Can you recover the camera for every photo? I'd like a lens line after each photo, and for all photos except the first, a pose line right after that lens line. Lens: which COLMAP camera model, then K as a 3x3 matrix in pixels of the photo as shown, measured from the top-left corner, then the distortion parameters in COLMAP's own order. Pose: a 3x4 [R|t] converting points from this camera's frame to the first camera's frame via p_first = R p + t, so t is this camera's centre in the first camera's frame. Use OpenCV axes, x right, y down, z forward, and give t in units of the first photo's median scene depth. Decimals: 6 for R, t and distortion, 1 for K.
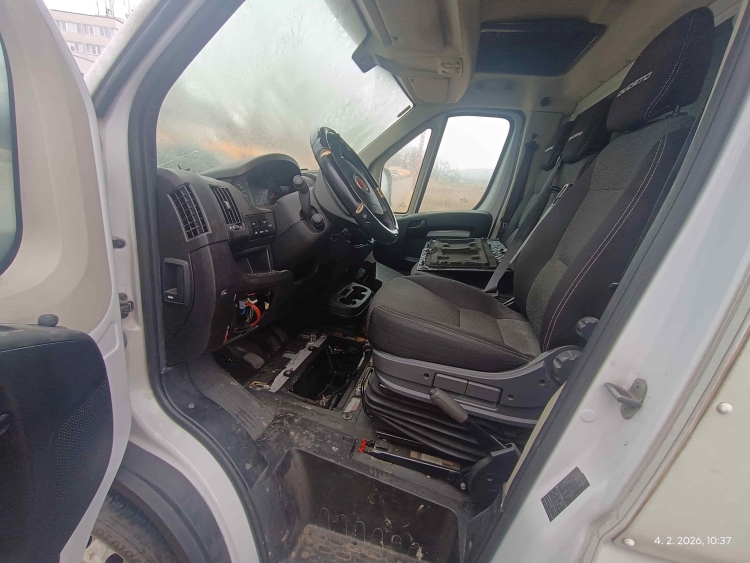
lens RADIAL K [[339.9, 0, 376.7], [0, 339.9, 283.0], [0, 0, 1]] dist [0.002293, 0.000216]
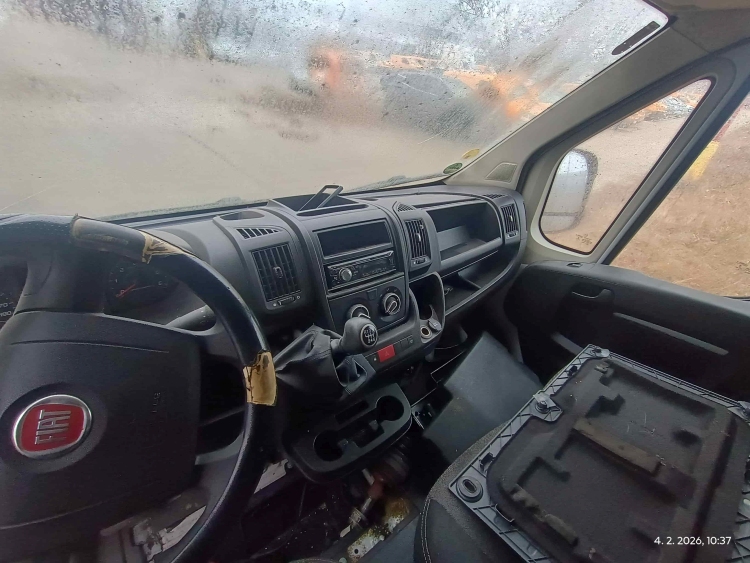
lens RADIAL K [[339.9, 0, 376.7], [0, 339.9, 283.0], [0, 0, 1]] dist [0.002293, 0.000216]
pose [[0.788627, 0.302532, -0.535295, 0.215744], [-0.199168, 0.949332, 0.243107, -0.392329], [0.581720, -0.085107, 0.808924, 0.689238]]
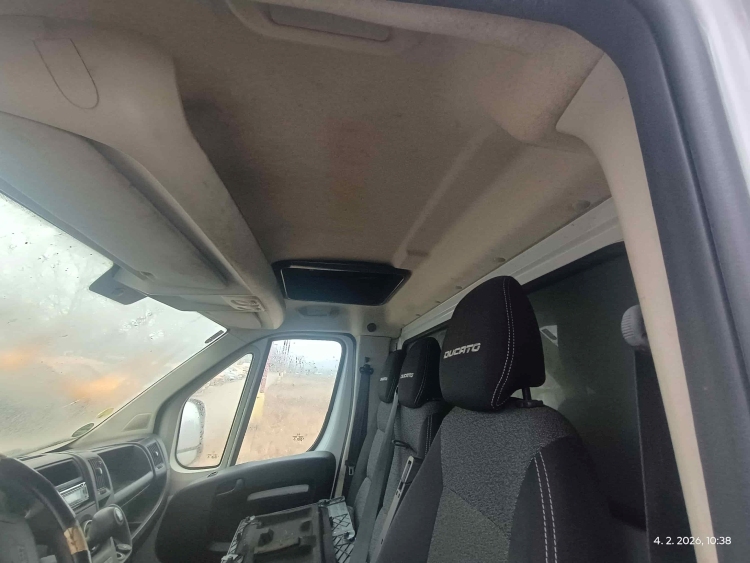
lens RADIAL K [[339.9, 0, 376.7], [0, 339.9, 283.0], [0, 0, 1]] dist [0.002293, 0.000216]
pose [[0.919072, 0.039351, 0.392120, 0.169466], [0.172166, 0.854937, -0.489328, -0.222748], [-0.354493, 0.517238, 0.778974, 0.240904]]
